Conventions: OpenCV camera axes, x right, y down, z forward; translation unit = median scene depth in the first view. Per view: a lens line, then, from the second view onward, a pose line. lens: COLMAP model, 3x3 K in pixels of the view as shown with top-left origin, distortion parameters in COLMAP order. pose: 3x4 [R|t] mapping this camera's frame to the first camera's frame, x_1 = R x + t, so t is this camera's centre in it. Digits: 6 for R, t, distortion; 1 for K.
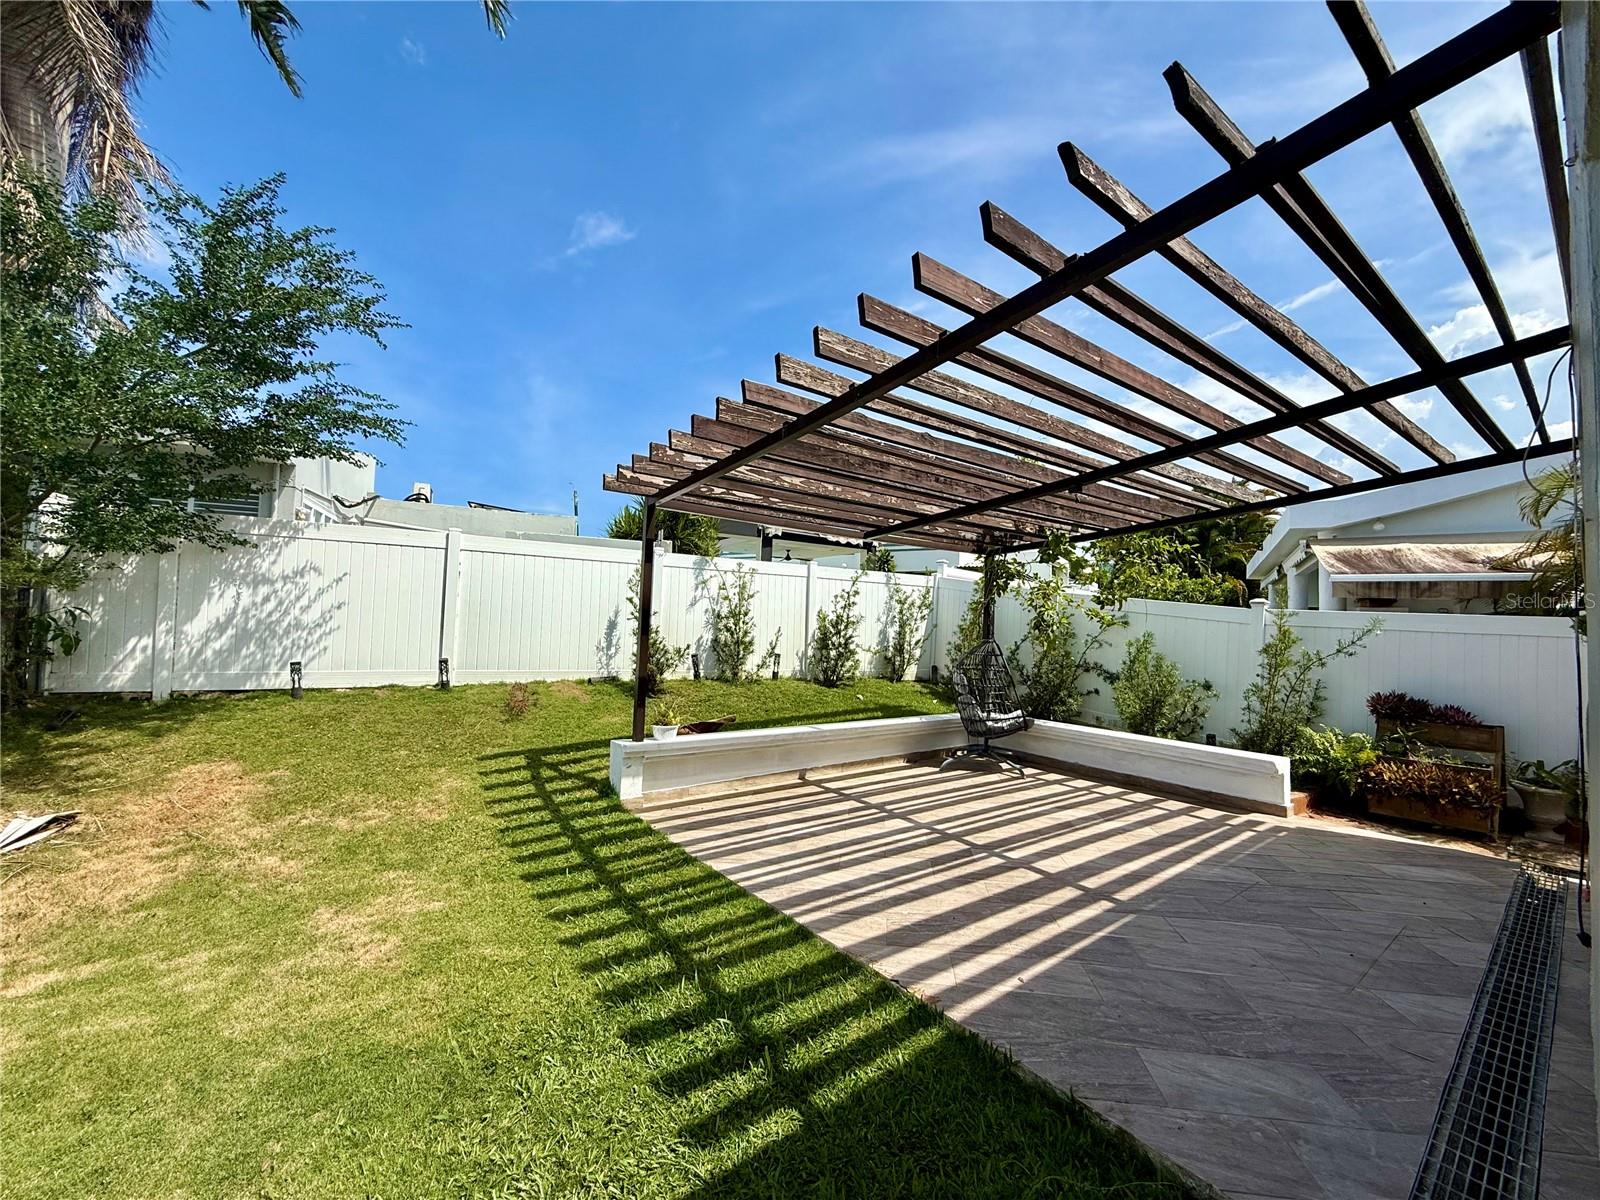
lens RADIAL K [[637.8, 0, 794.0], [0, 637.8, 597.4], [0, 0, 1]] dist [-0.000633, 0.000217]
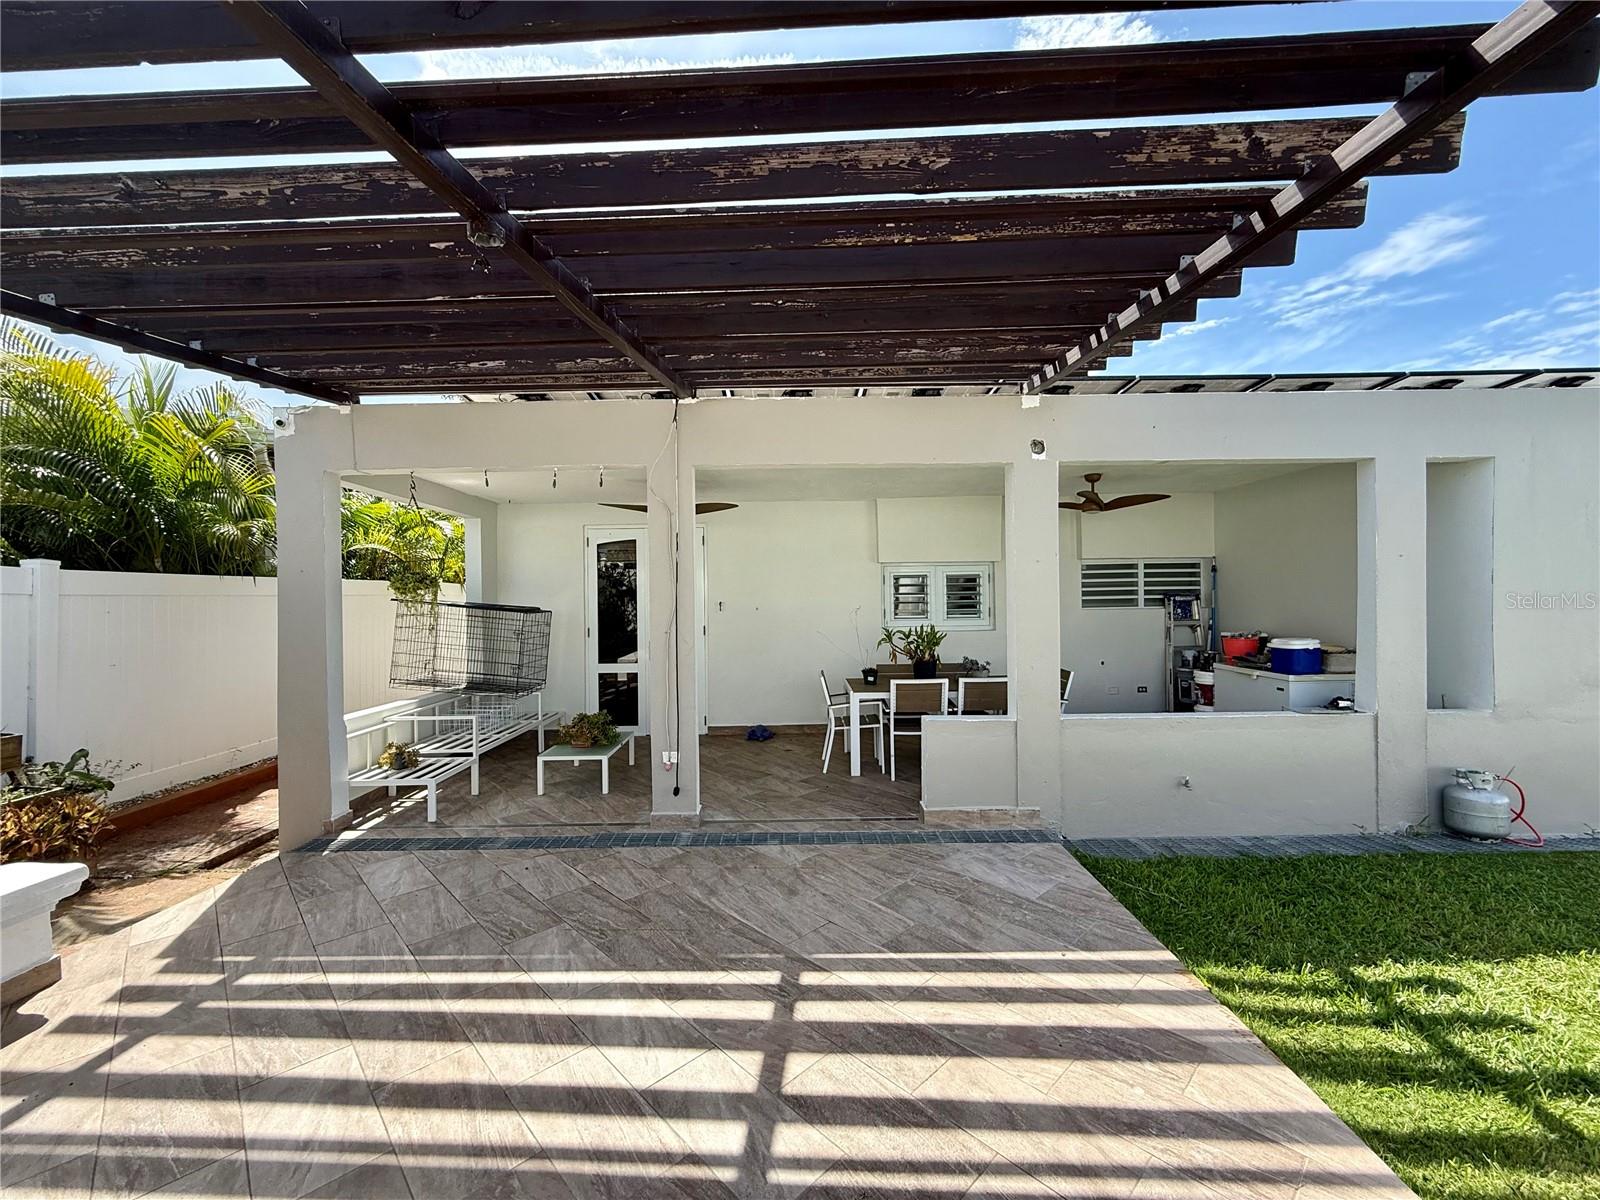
lens RADIAL K [[637.8, 0, 797.2], [0, 637.8, 597.4], [0, 0, 1]] dist [-0.000633, 0.000217]
pose [[-0.789009, -0.019804, 0.614063, 0.059618], [-0.042757, 0.998827, -0.022726, 0.061185], [-0.612892, -0.044187, -0.788930, 1.414263]]
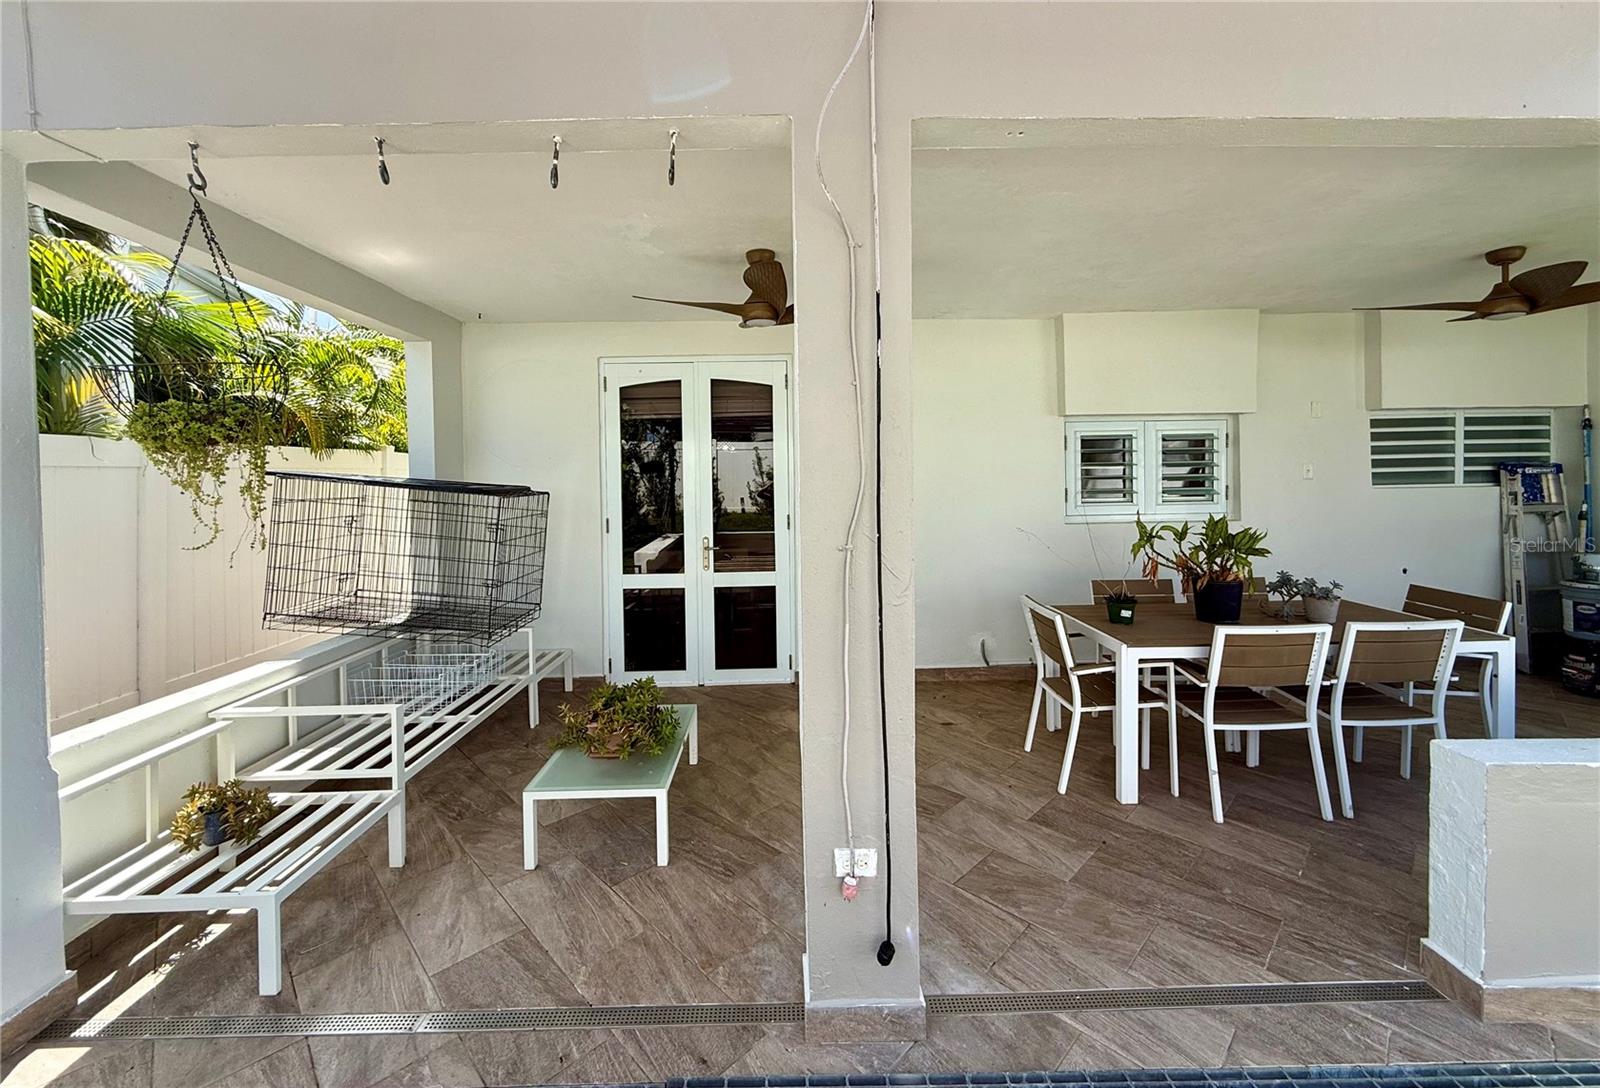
lens RADIAL K [[634.4, 0, 800.4], [0, 634.4, 485.1], [0, 0, 1]] dist [-0.000673, 0.000066]
pose [[-0.795842, -0.027471, 0.604881, 0.654921], [-0.040854, 0.999130, -0.008375, 0.066776], [-0.604125, -0.031377, -0.796271, 1.057688]]
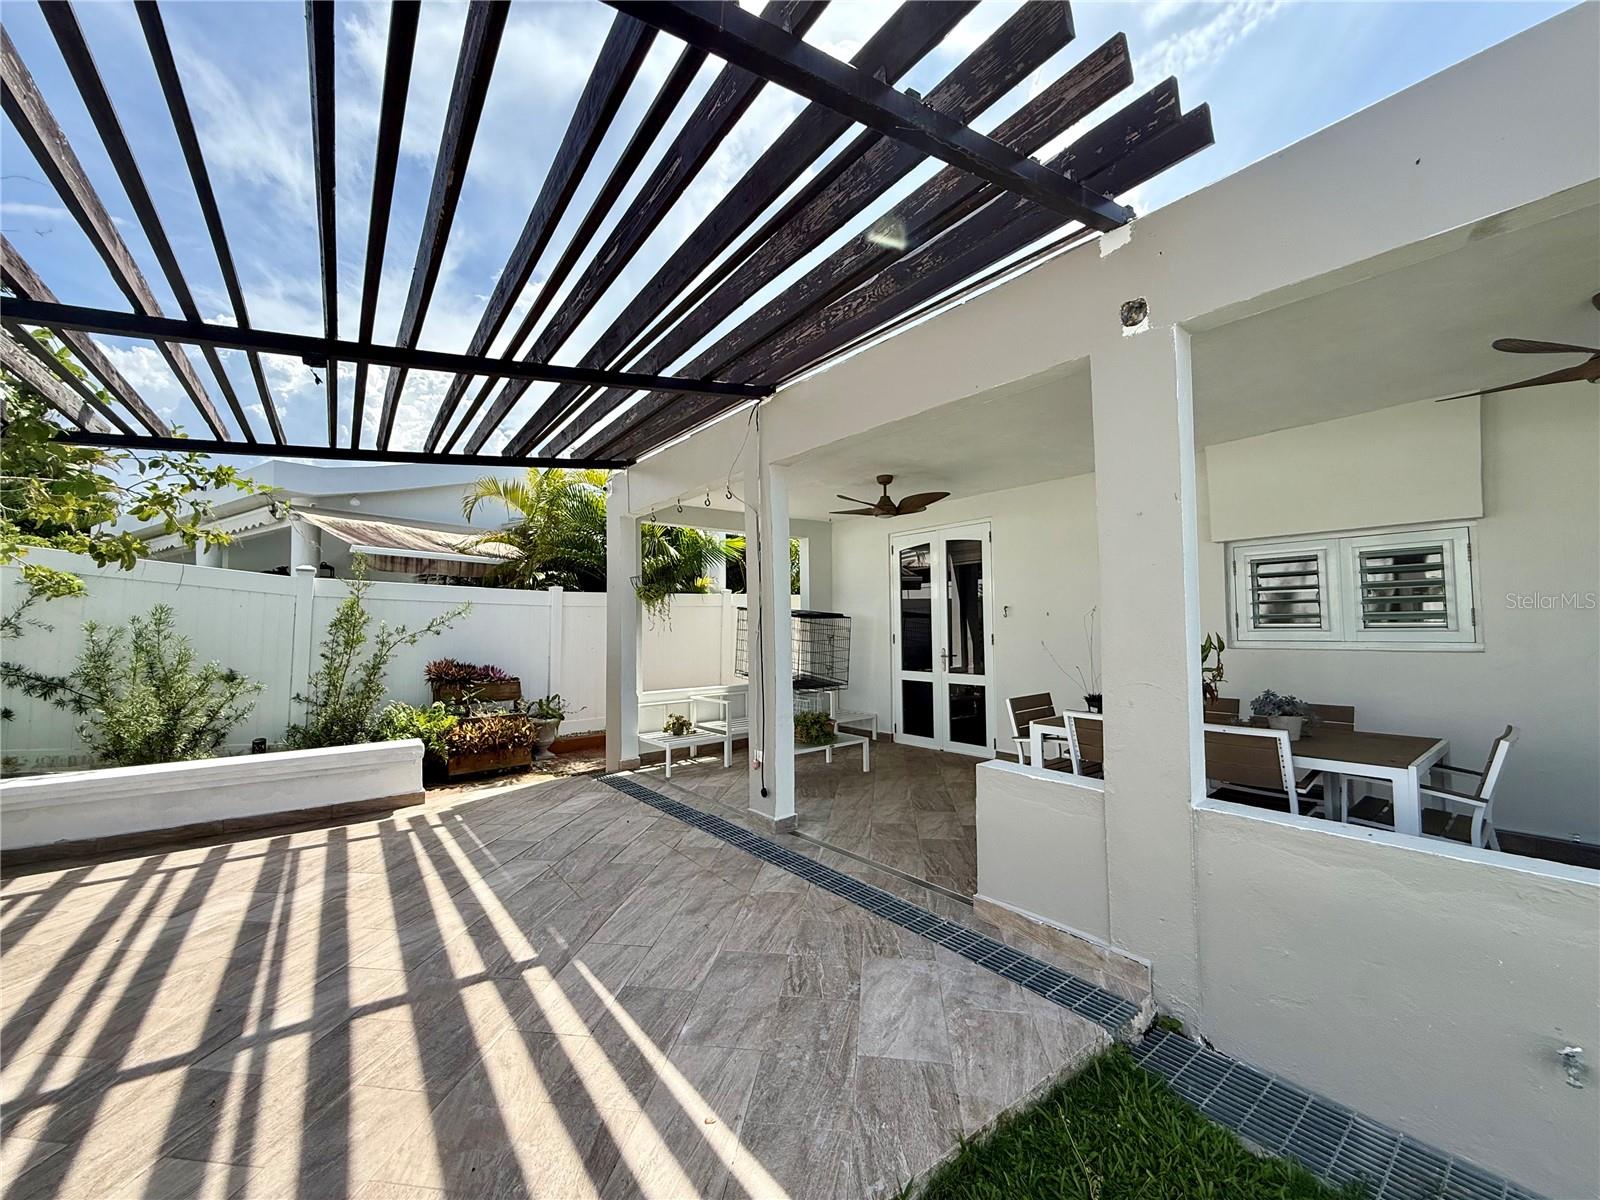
lens RADIAL K [[637.8, 0, 798.1], [0, 637.8, 599.4], [0, 0, 1]] dist [-0.000633, 0.000217]
pose [[-0.003500, 0.006965, 0.999970, -0.198233], [-0.035160, 0.999357, -0.007083, 0.054172], [-0.999376, -0.035184, -0.003253, 0.642464]]
